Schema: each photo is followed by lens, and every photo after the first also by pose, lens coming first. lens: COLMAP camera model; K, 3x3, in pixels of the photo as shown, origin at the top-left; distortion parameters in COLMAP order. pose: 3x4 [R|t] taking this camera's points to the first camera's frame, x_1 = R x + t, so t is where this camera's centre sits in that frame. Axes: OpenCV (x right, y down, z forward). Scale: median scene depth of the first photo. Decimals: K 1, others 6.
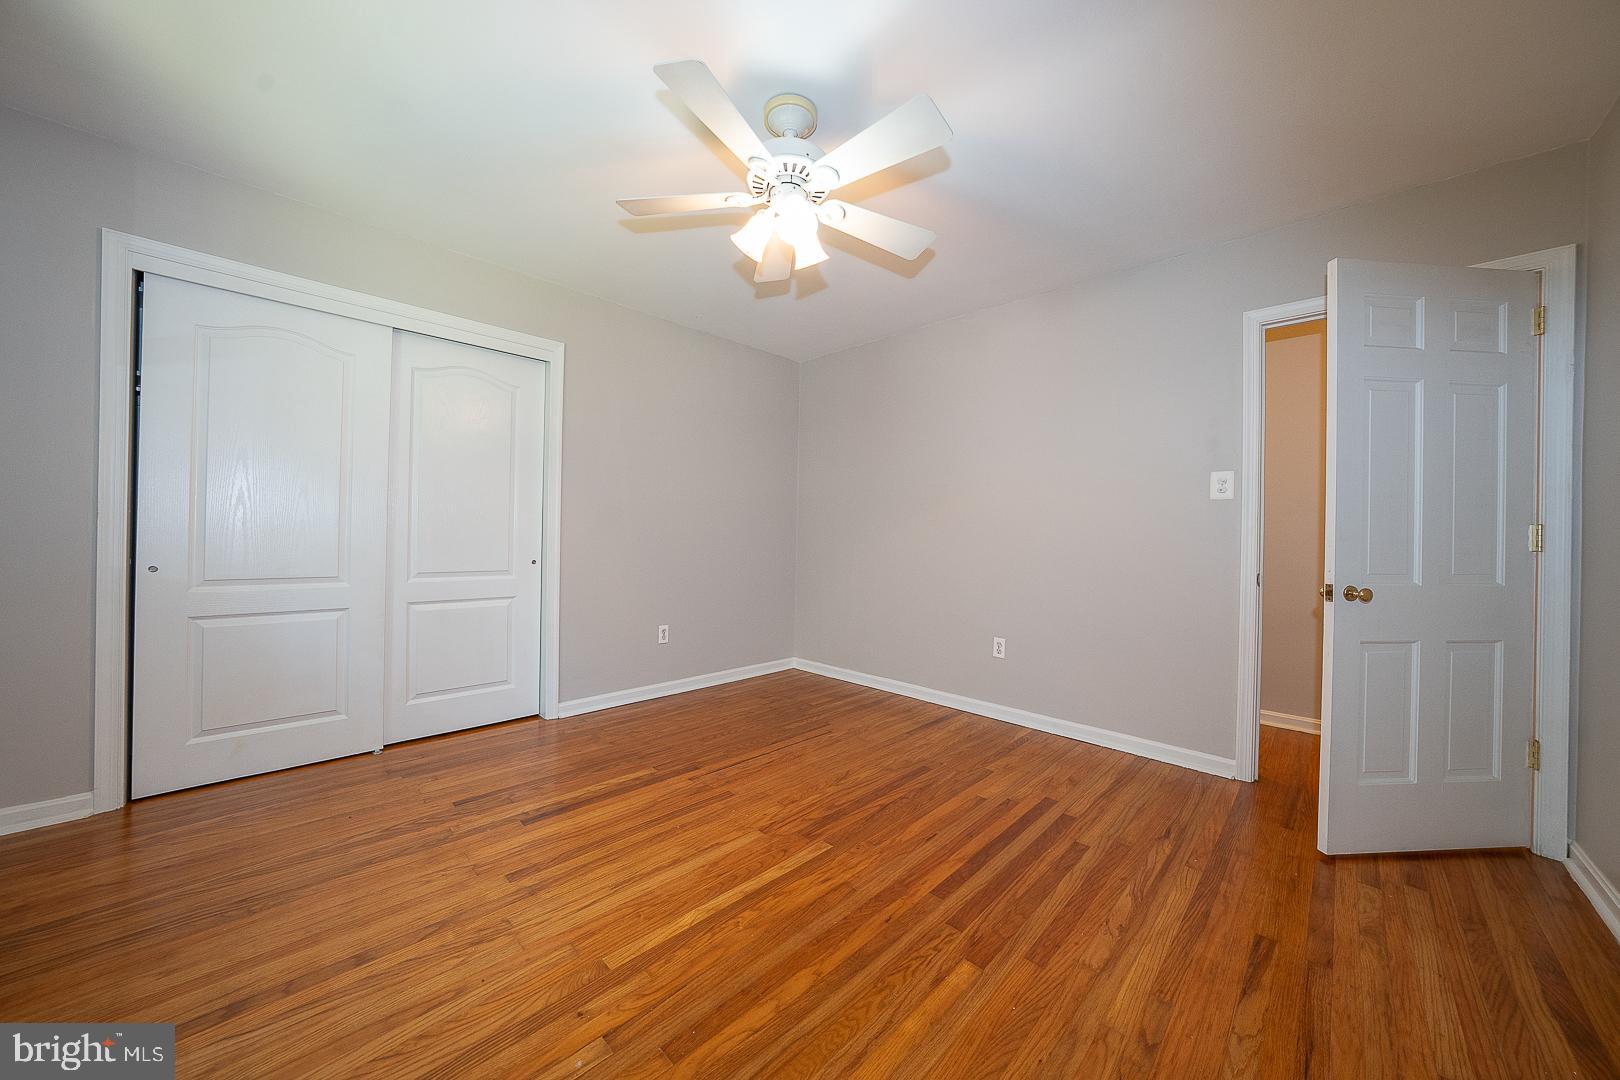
lens RADIAL K [[554.2, 0, 811.6], [0, 554.2, 538.0], [0, 0, 1]] dist [-0.018920, -0.000042]
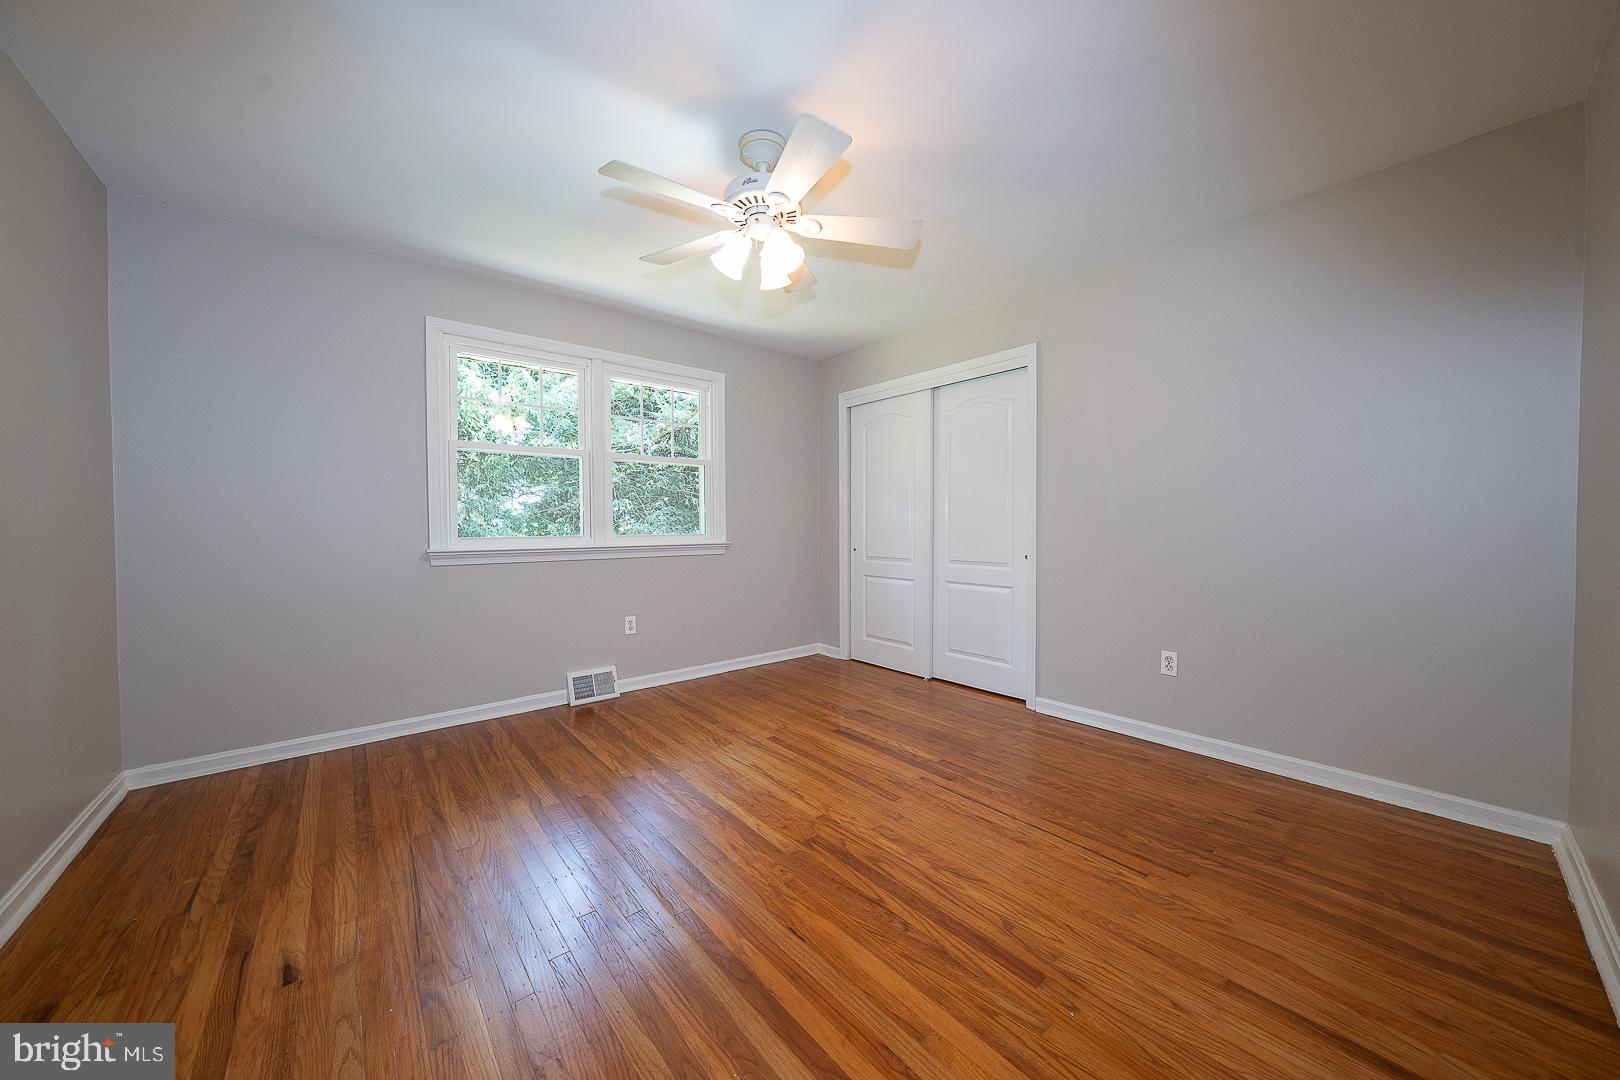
lens RADIAL K [[554.2, 0, 811.6], [0, 554.2, 538.0], [0, 0, 1]] dist [-0.018920, -0.000042]
pose [[-0.090201, 0.003482, -0.995918, 0.844693], [0.000080, 0.999994, 0.003489, 0.004252], [0.995924, 0.000235, -0.090201, 0.964086]]
